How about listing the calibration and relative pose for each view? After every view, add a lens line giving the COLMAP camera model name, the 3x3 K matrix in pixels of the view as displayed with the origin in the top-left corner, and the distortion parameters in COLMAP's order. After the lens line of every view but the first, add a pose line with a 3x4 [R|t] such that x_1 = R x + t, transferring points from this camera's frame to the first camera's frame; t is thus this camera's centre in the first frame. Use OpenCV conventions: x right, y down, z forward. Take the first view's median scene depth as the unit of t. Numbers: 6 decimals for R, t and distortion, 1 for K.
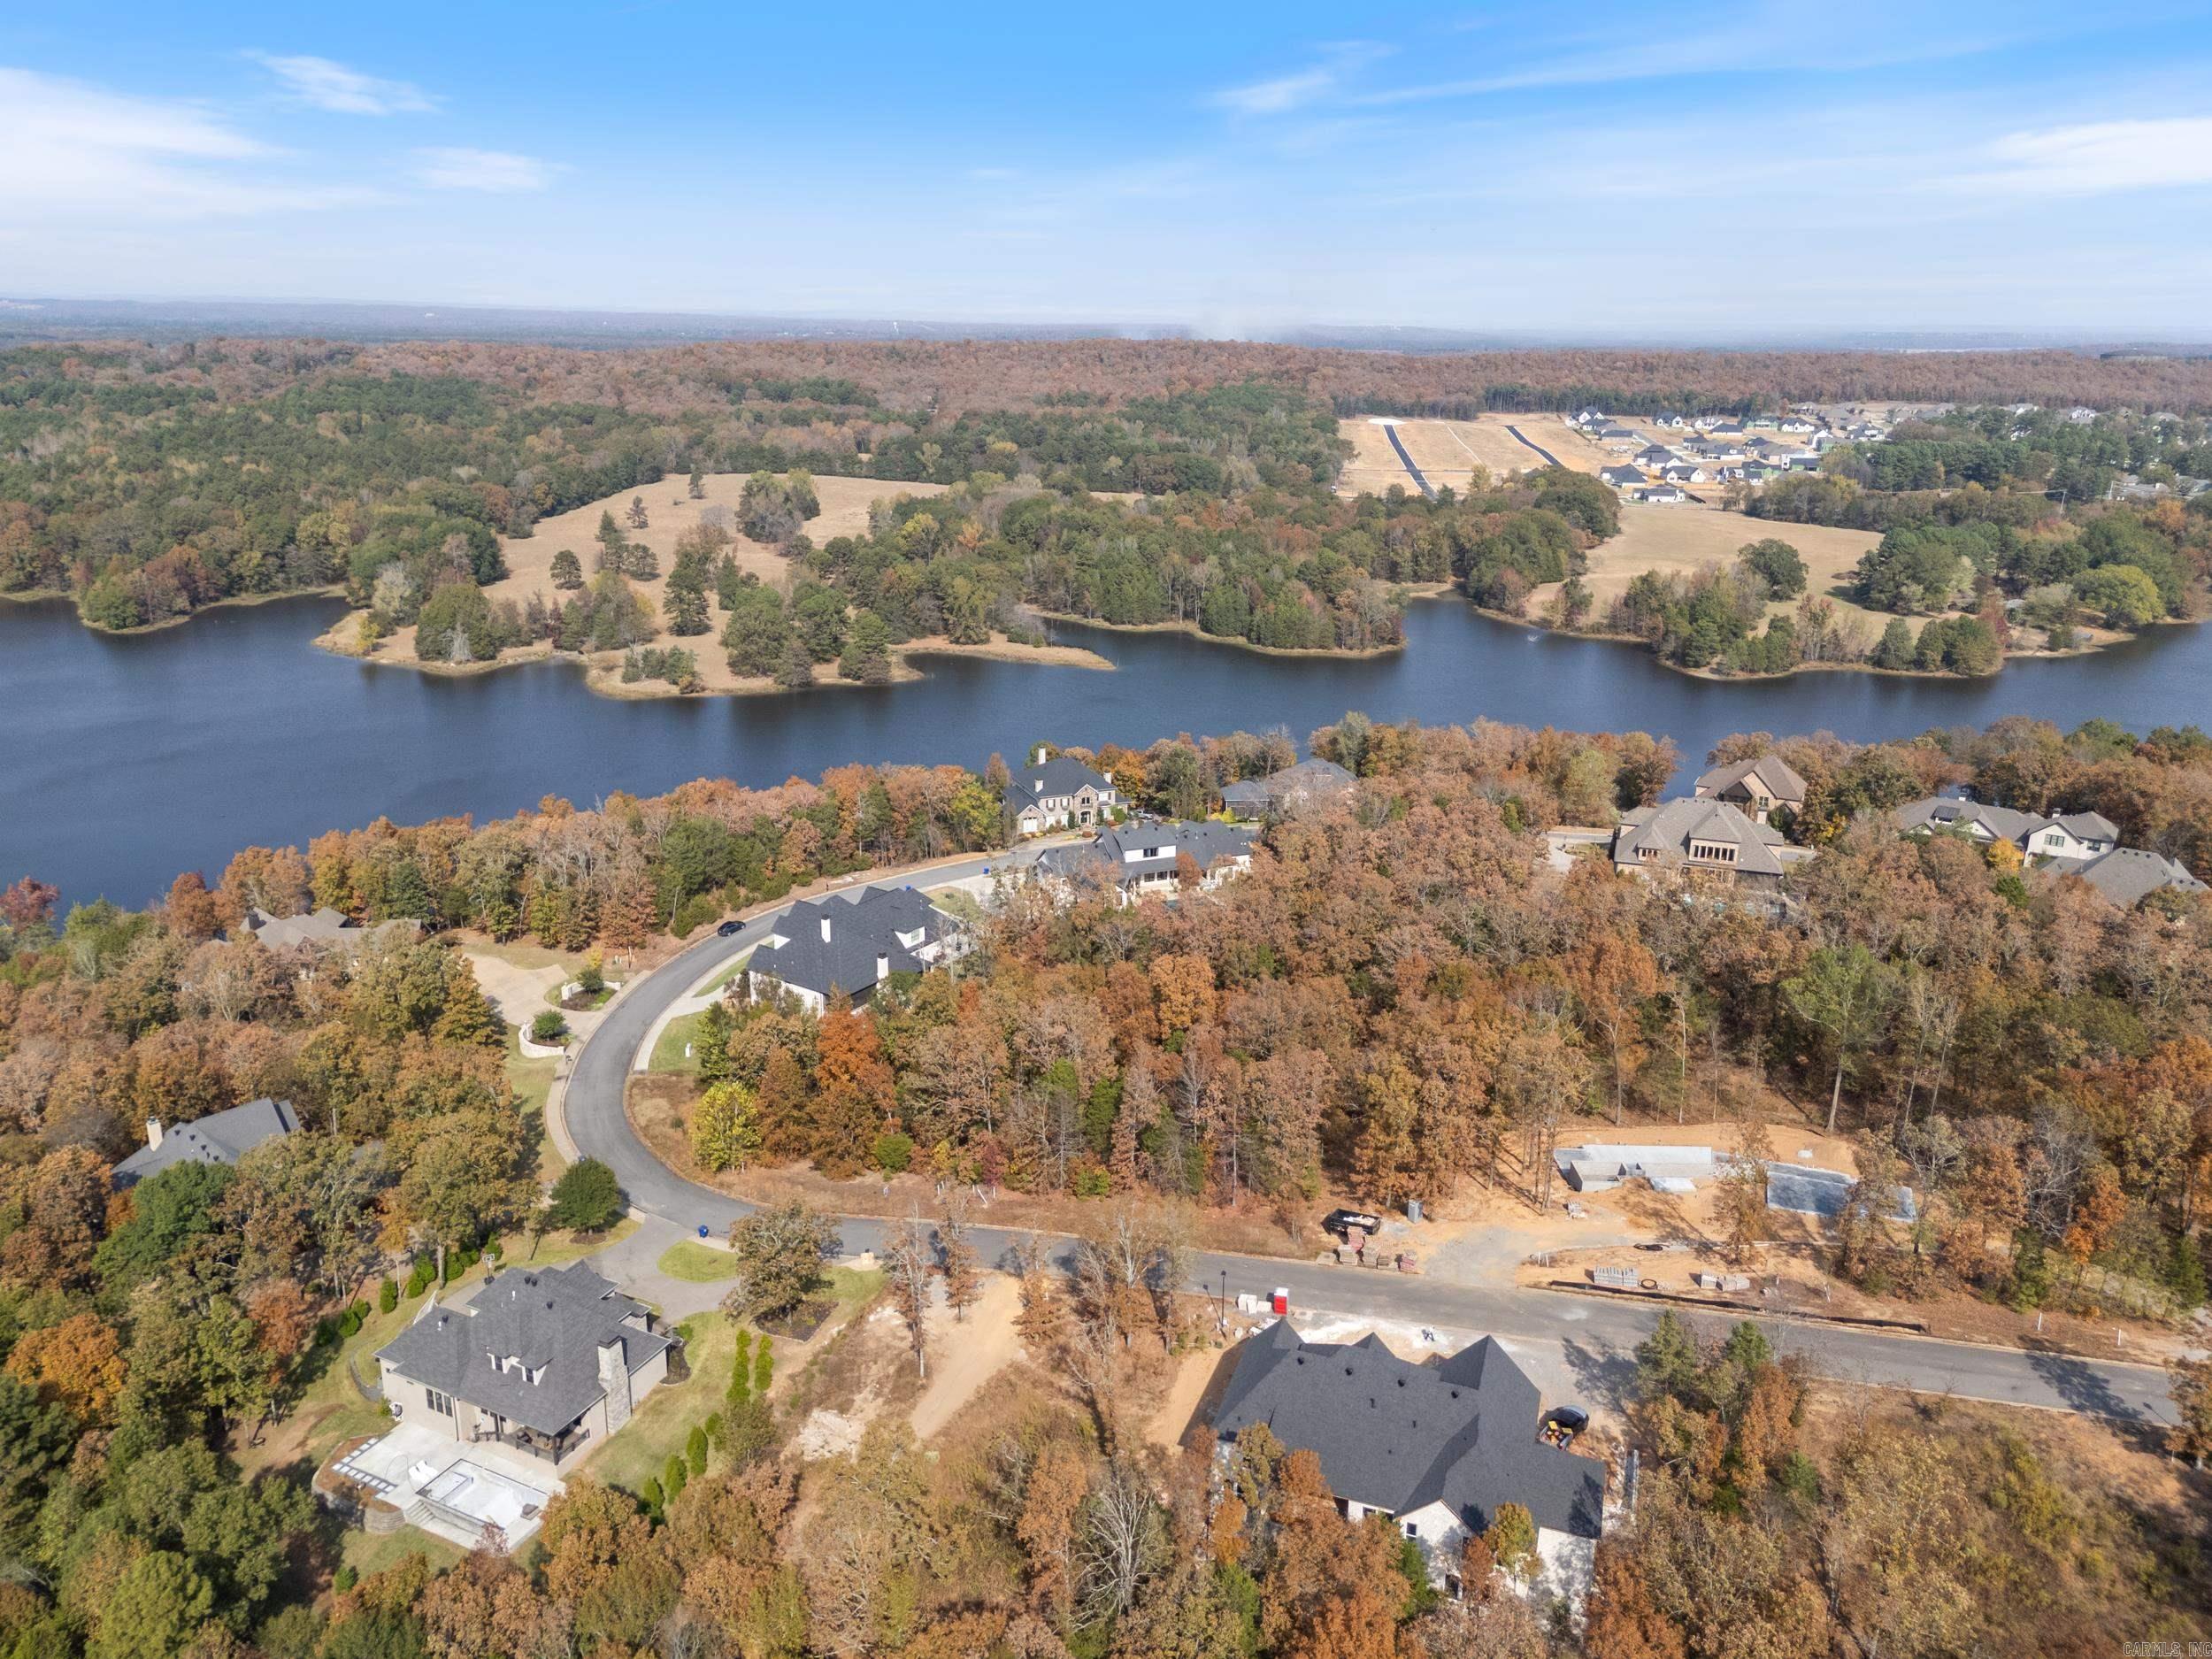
lens RADIAL K [[1622.8, 0, 1100.5], [0, 1622.8, 828.0], [0, 0, 1]] dist [0.070758, -0.066211]
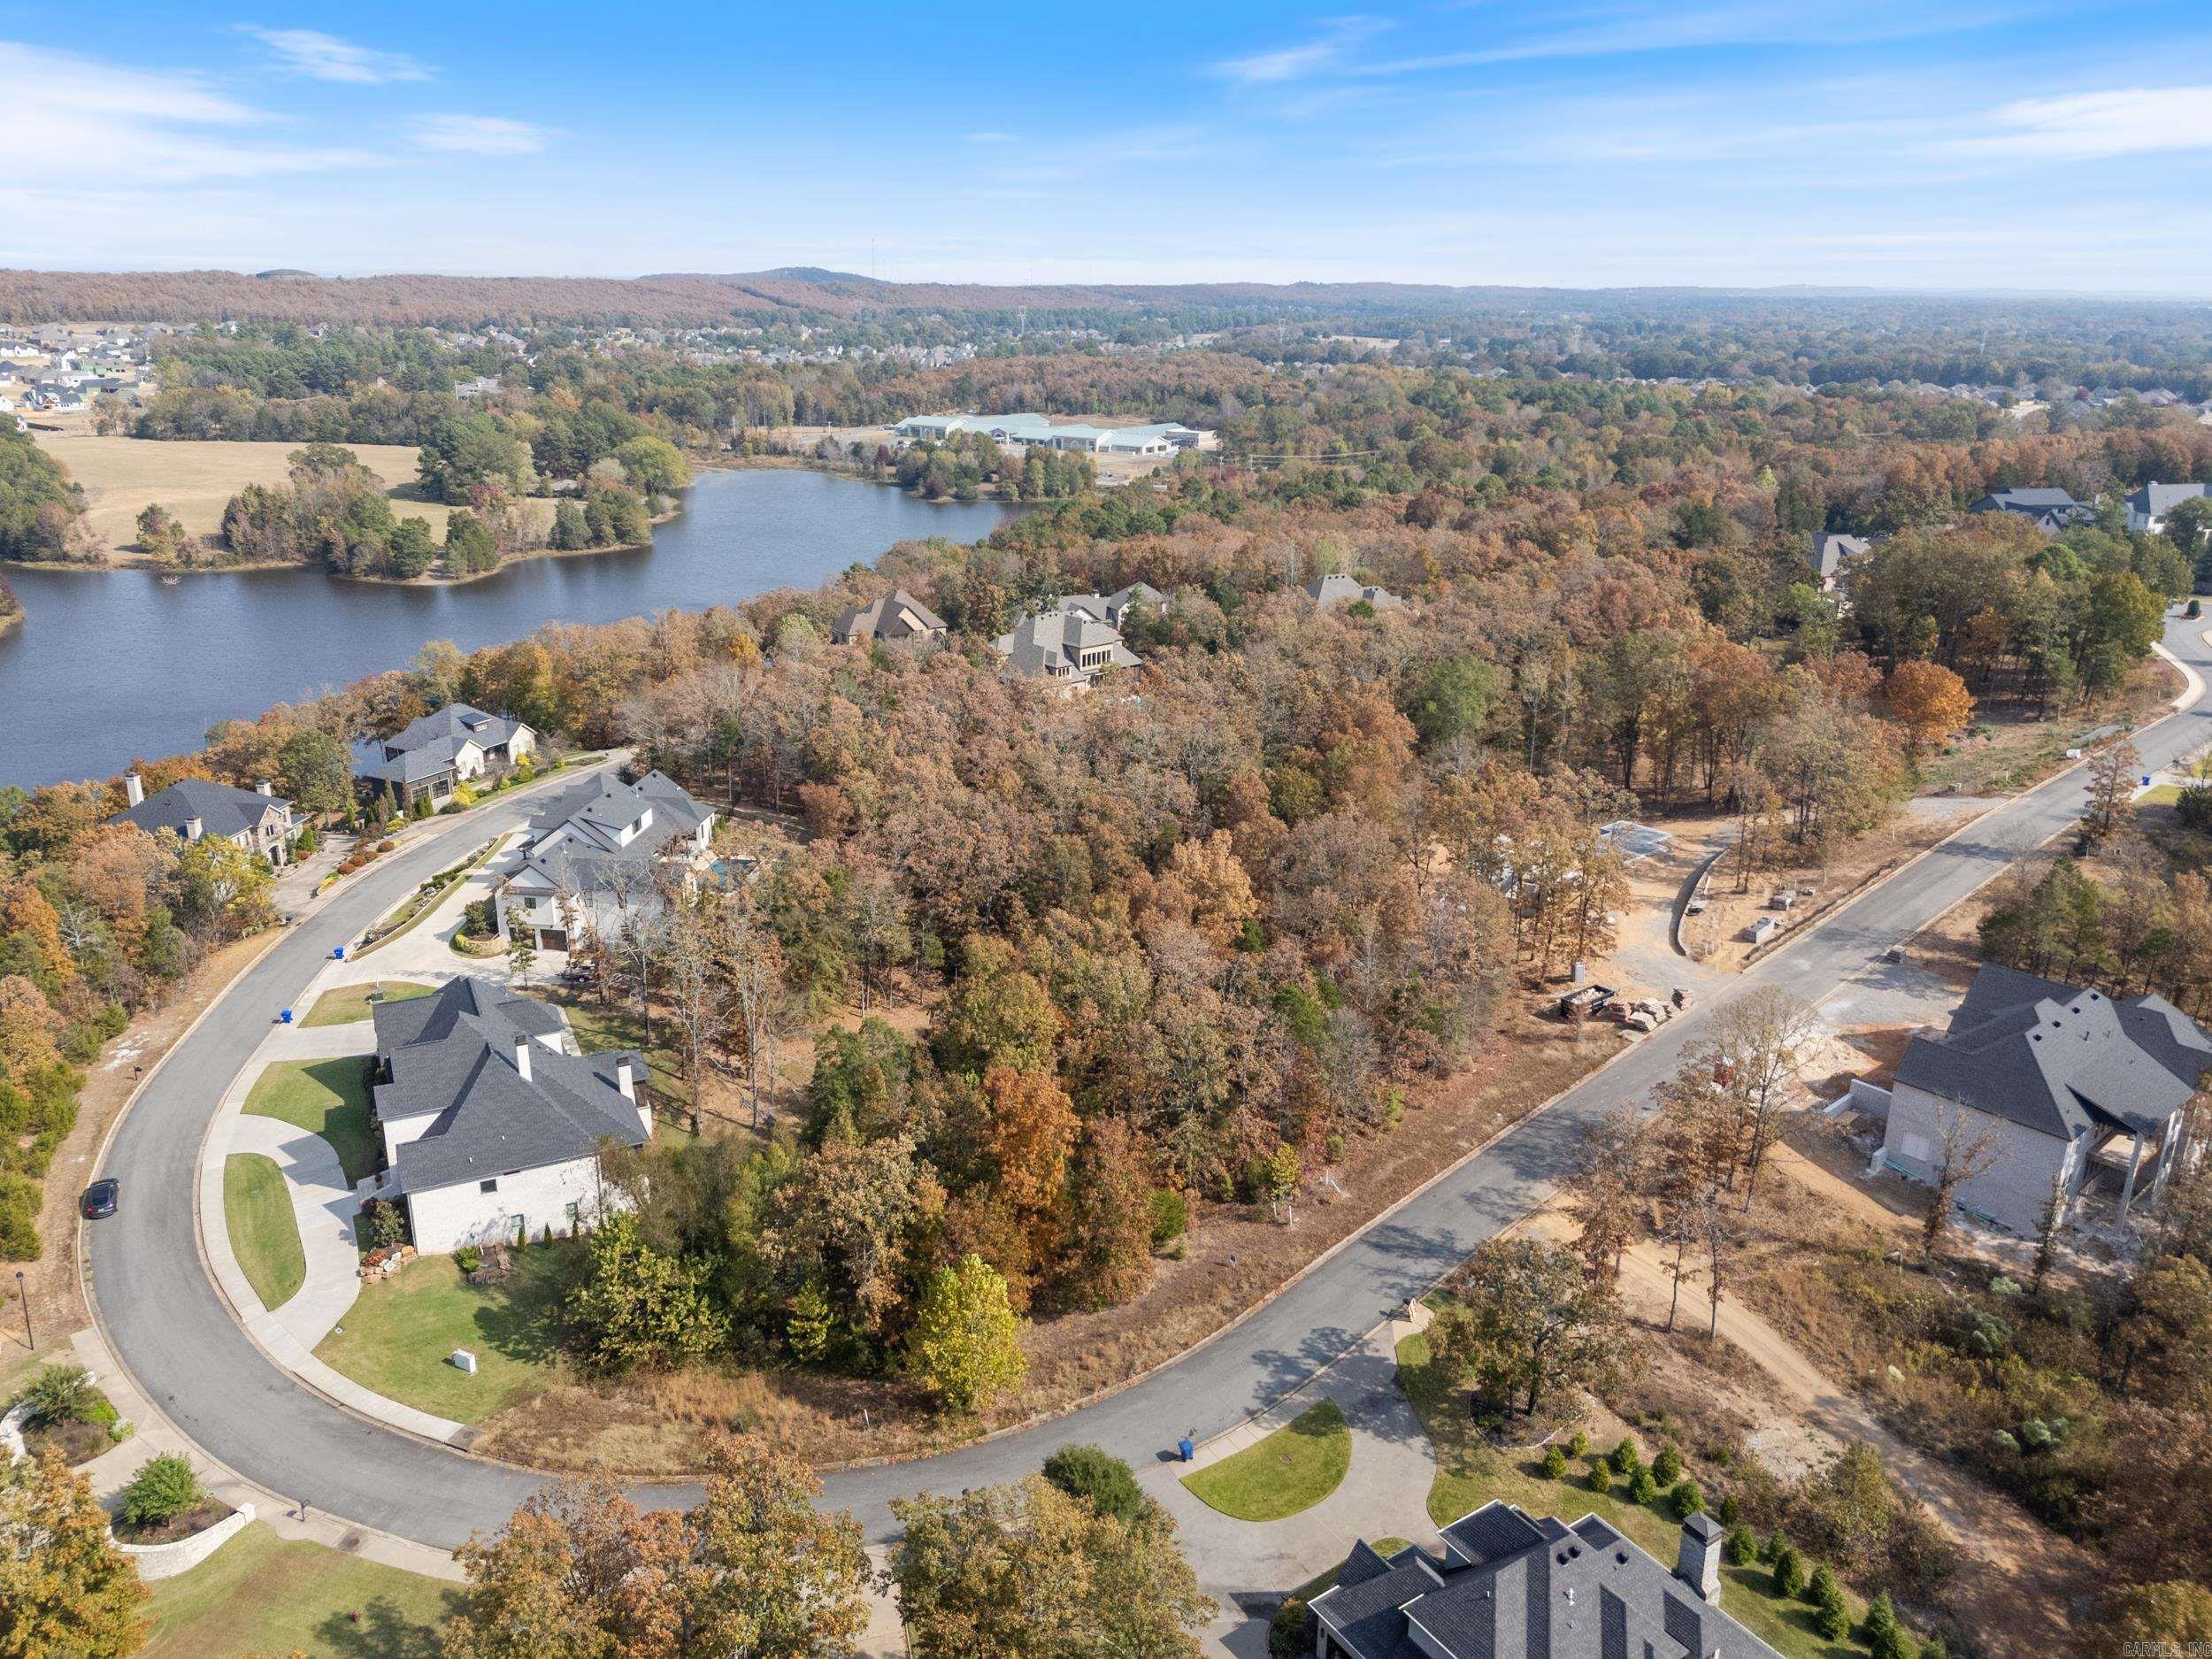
lens RADIAL K [[1627.7, 0, 1102.3], [0, 1627.7, 834.3], [0, 0, 1]] dist [0.066052, -0.060740]
pose [[0.490646, -0.286382, 0.822953, -0.216594], [0.256608, 0.950054, 0.177622, -0.026522], [-0.832717, 0.124027, 0.539629, 0.210836]]
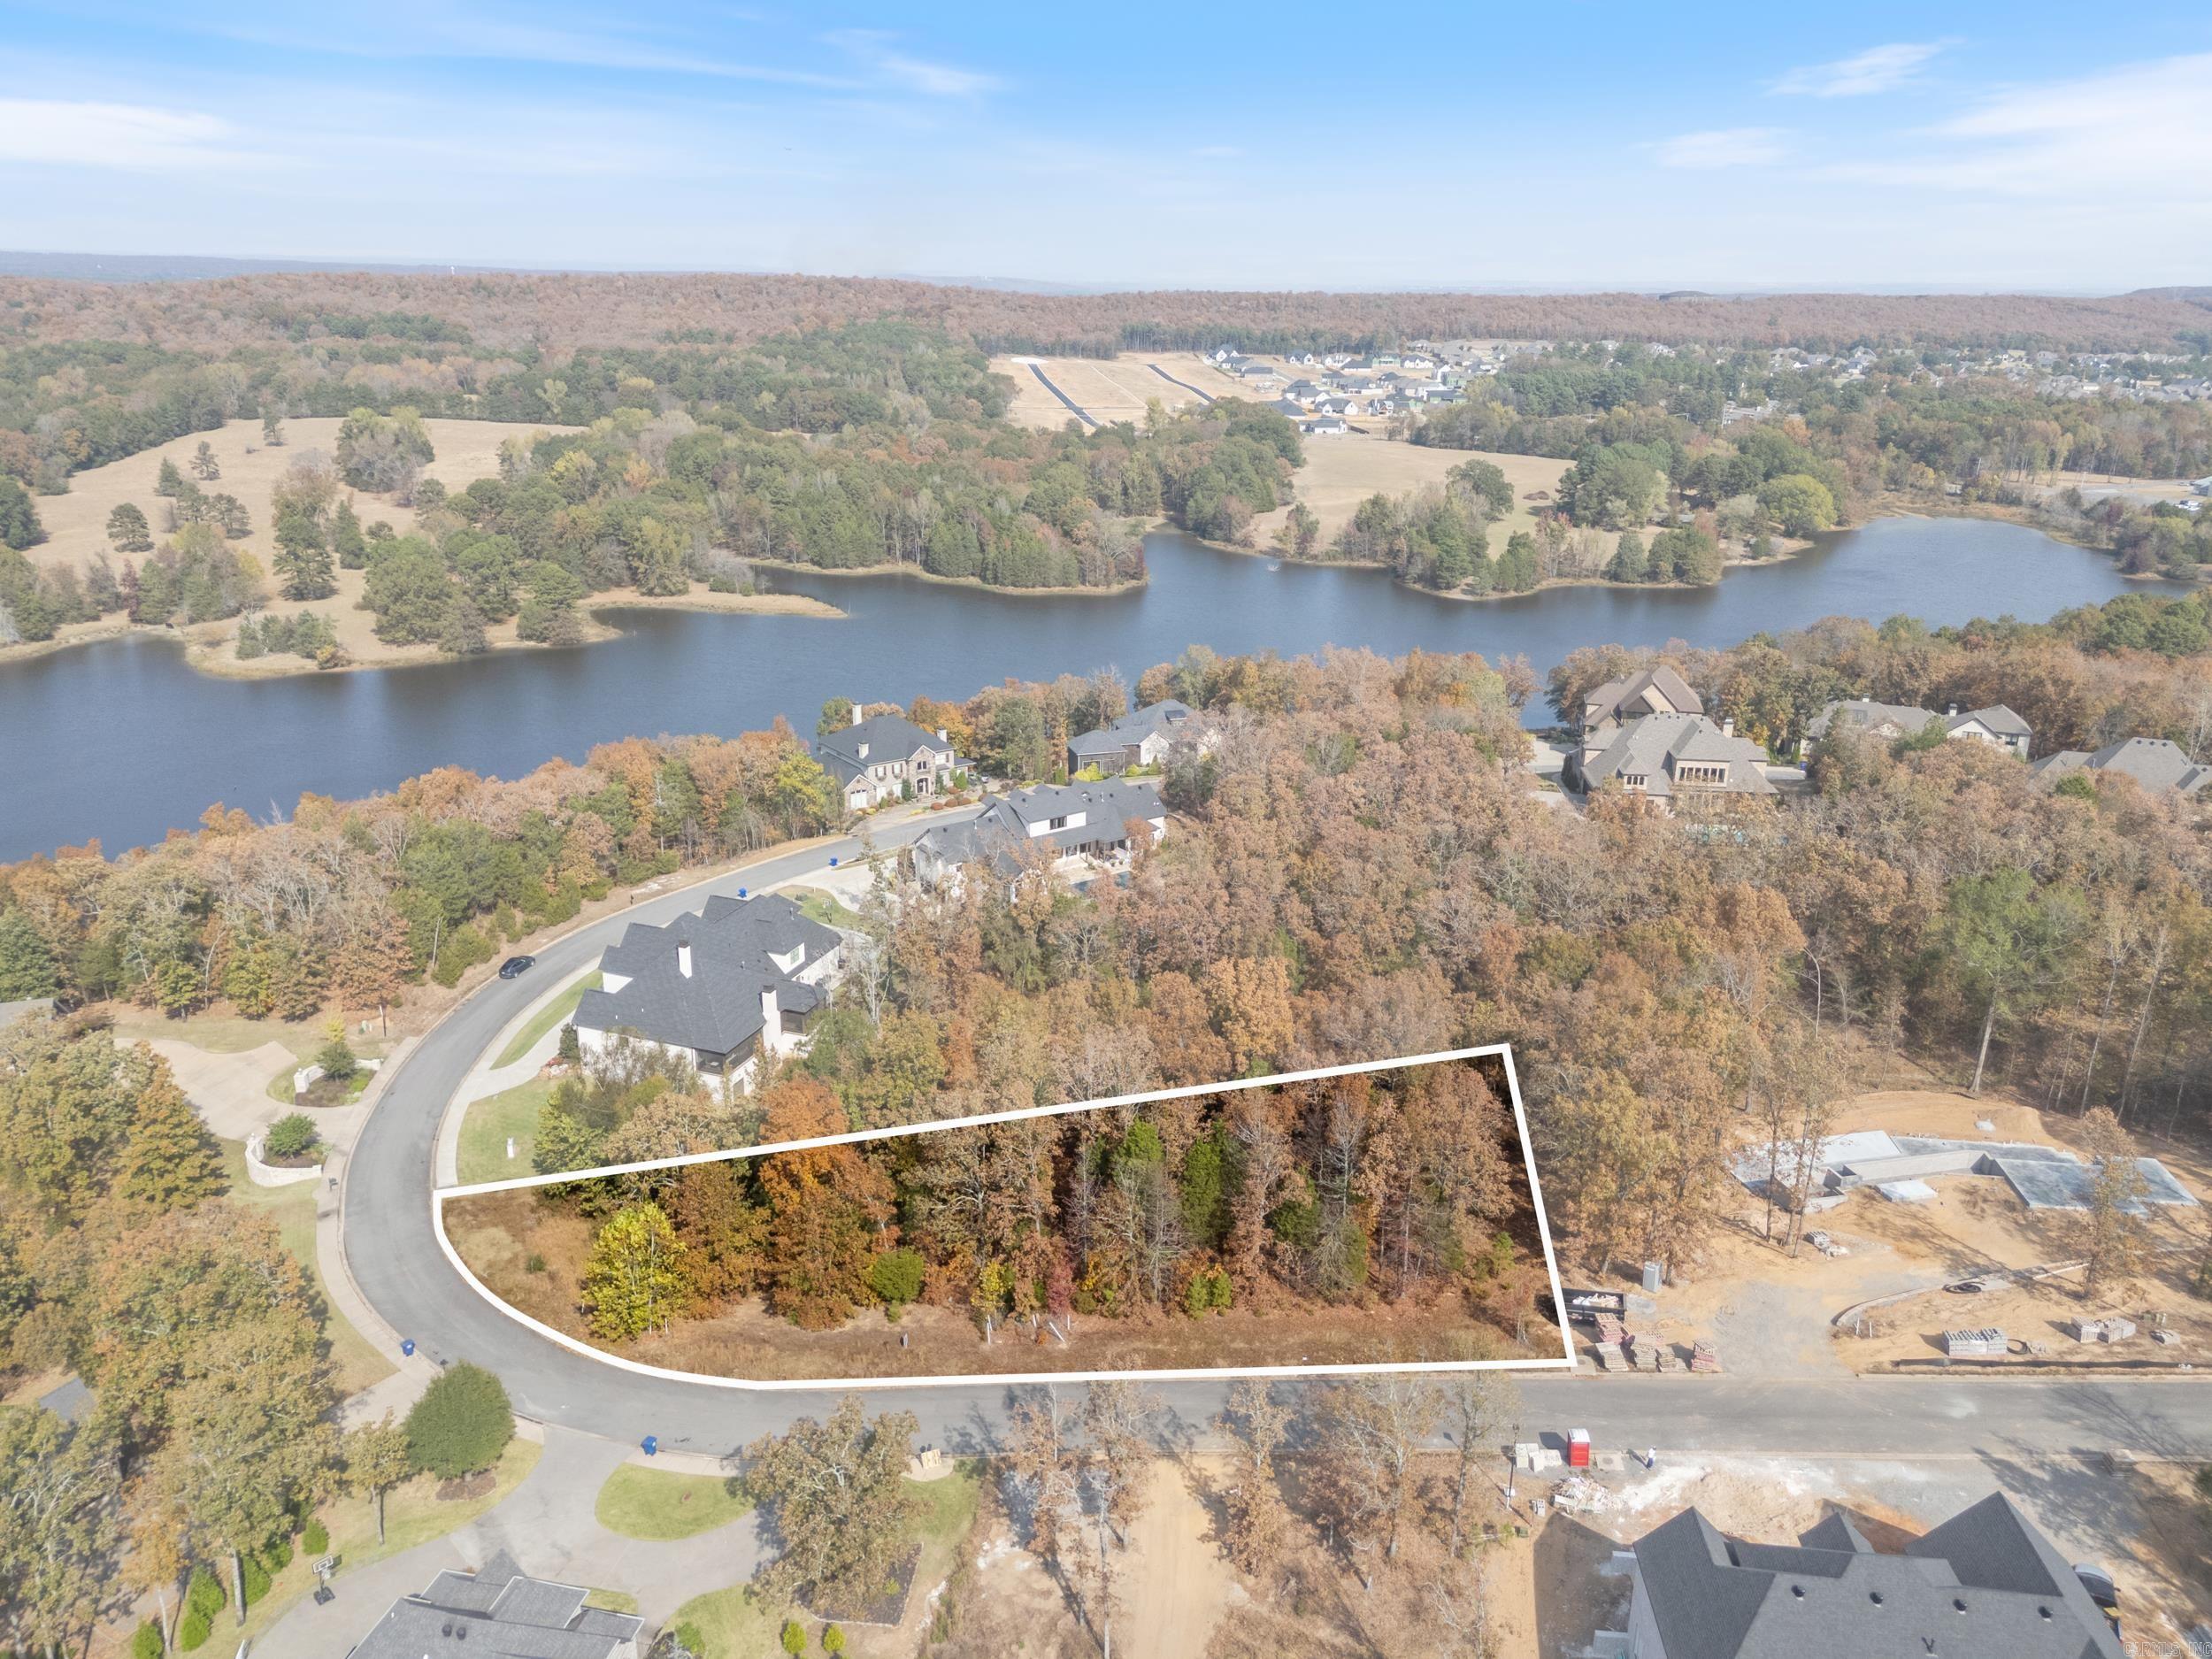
lens RADIAL K [[1622.8, 0, 1100.5], [0, 1622.8, 828.0], [0, 0, 1]] dist [0.070758, -0.066211]
pose [[0.970880, -0.075428, 0.227383, -0.062421], [0.069531, 0.997006, 0.033845, -0.003785], [-0.229254, -0.017050, 0.973217, 0.100051]]
